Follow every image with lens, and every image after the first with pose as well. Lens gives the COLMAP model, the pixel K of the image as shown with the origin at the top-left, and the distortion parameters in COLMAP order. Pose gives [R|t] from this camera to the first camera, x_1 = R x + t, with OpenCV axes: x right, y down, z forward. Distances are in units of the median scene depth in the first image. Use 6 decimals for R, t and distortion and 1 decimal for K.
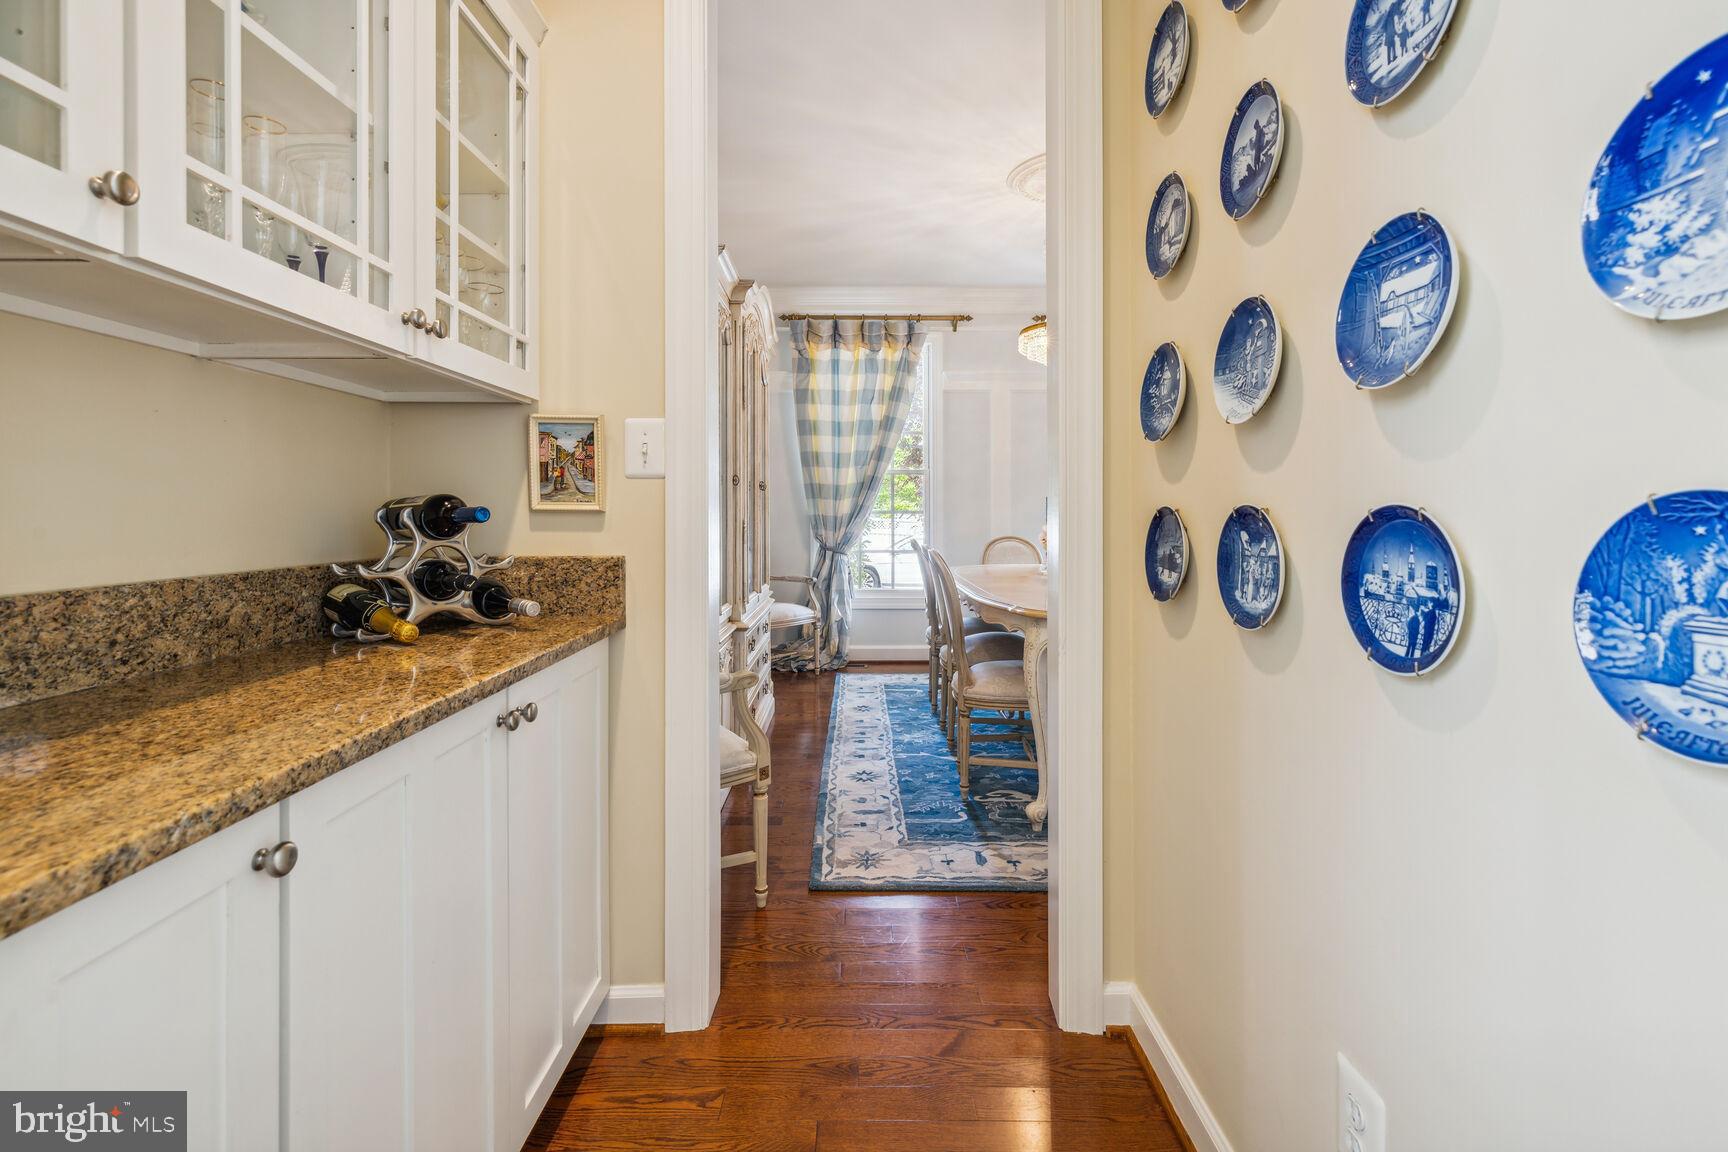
lens RADIAL K [[768.7, 0, 861.8], [0, 768.7, 534.0], [0, 0, 1]] dist [0.010068, -0.000289]
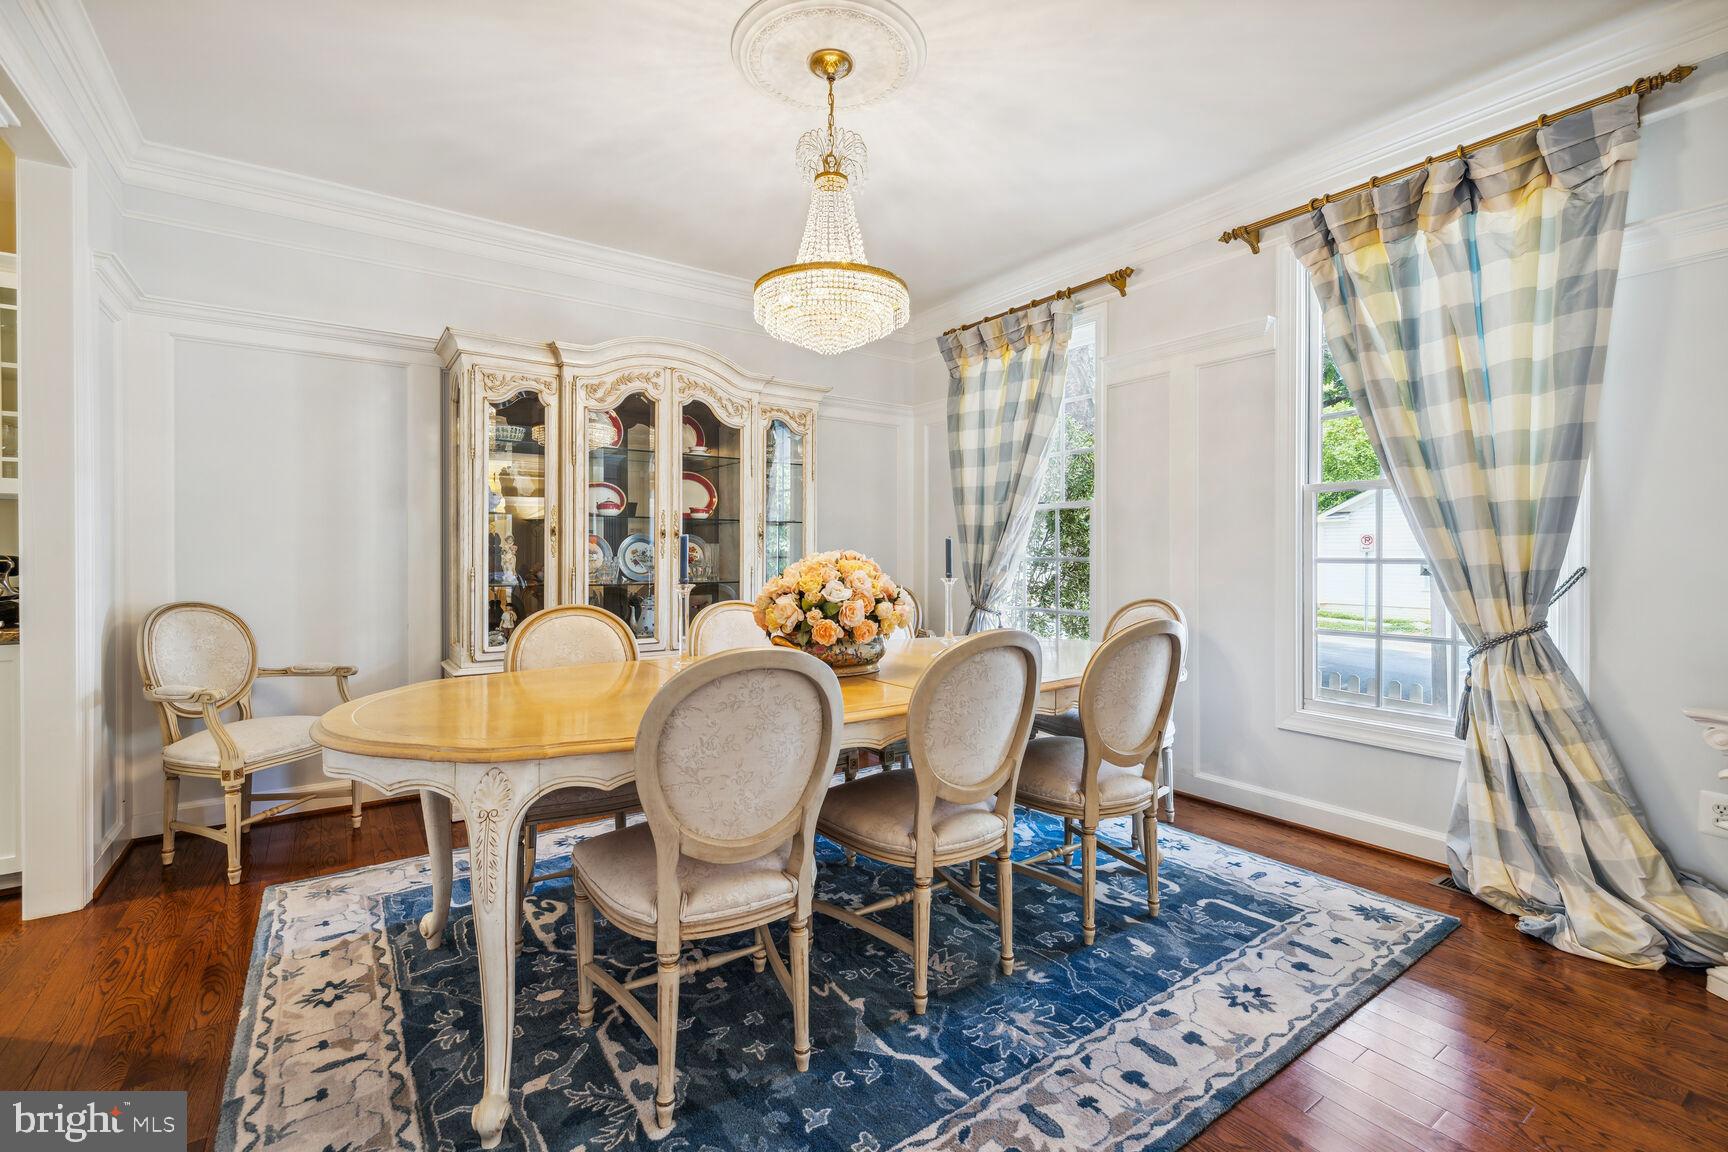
lens RADIAL K [[756.4, 0, 863.7], [0, 756.4, 568.1], [0, 0, 1]] dist [0.013781, 0.000187]
pose [[0.572746, 0.010278, -0.819668, 0.557164], [-0.025876, 0.999650, -0.005546, -0.011400], [0.819324, 0.024387, 0.572811, 0.438671]]
